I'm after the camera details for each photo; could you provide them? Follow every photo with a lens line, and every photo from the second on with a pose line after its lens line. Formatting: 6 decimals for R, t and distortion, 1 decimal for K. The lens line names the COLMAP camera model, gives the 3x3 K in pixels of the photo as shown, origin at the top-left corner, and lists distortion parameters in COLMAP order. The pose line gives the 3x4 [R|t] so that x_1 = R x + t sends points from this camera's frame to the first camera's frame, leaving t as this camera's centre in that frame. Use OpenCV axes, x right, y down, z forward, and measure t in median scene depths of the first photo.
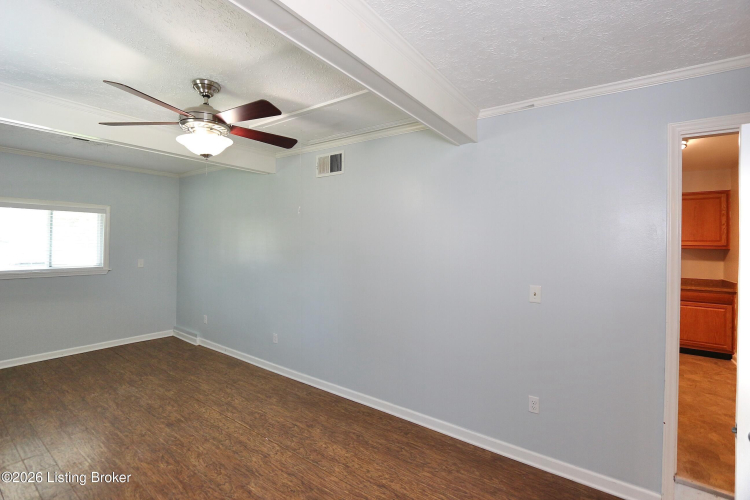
lens RADIAL K [[343.5, 0, 373.7], [0, 343.5, 240.5], [0, 0, 1]] dist [-0.010998, -0.000466]
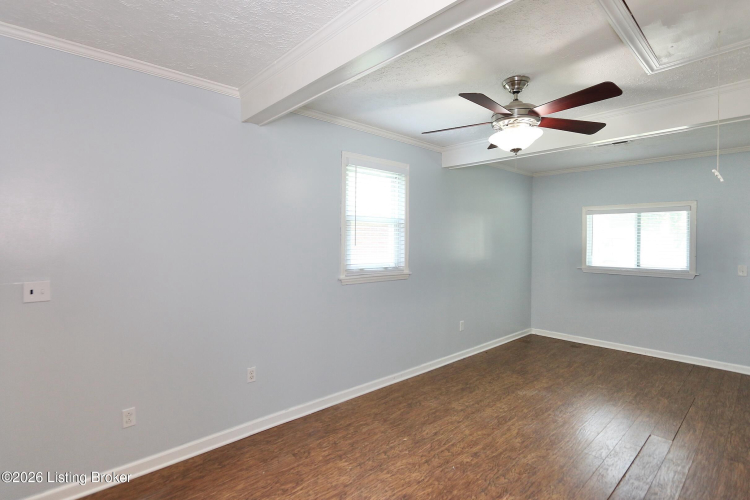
lens RADIAL K [[371.7, 0, 364.4], [0, 371.7, 238.1], [0, 0, 1]] dist [-0.004098, -0.000386]
pose [[-0.209405, -0.021980, -0.977582, 0.499294], [-0.007649, 0.999754, -0.020840, 0.028861], [0.977799, 0.003114, -0.209521, 0.572581]]
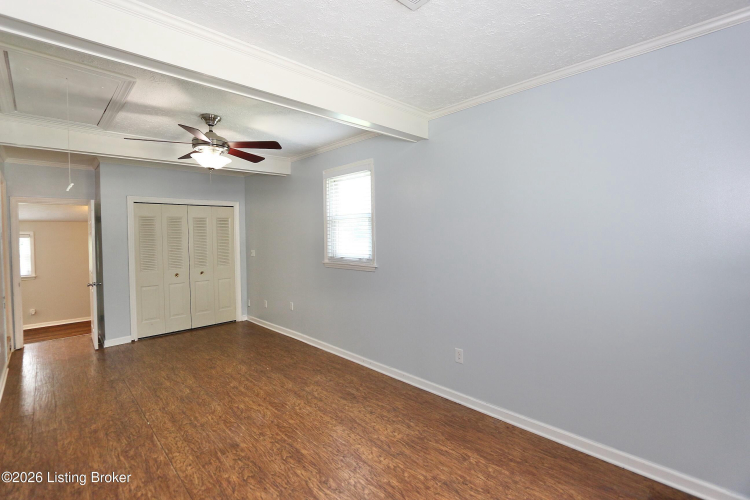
lens RADIAL K [[343.5, 0, 373.7], [0, 343.5, 240.5], [0, 0, 1]] dist [-0.010998, -0.000466]
pose [[-0.984416, -0.004562, 0.175796, -0.995686], [-0.002104, 0.999897, 0.014165, 0.015917], [-0.175842, 0.013575, -0.984325, 1.621617]]
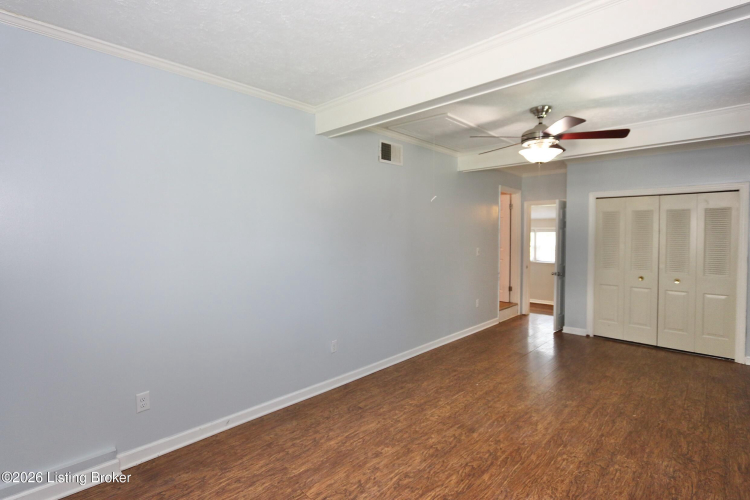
lens RADIAL K [[358.5, 0, 364.2], [0, 358.5, 239.3], [0, 0, 1]] dist [-0.013348, -0.000046]
pose [[0.161863, -0.034802, 0.986199, -1.425543], [-0.011862, 0.999237, 0.037209, 0.004783], [-0.986742, -0.017721, 0.161326, 1.042717]]
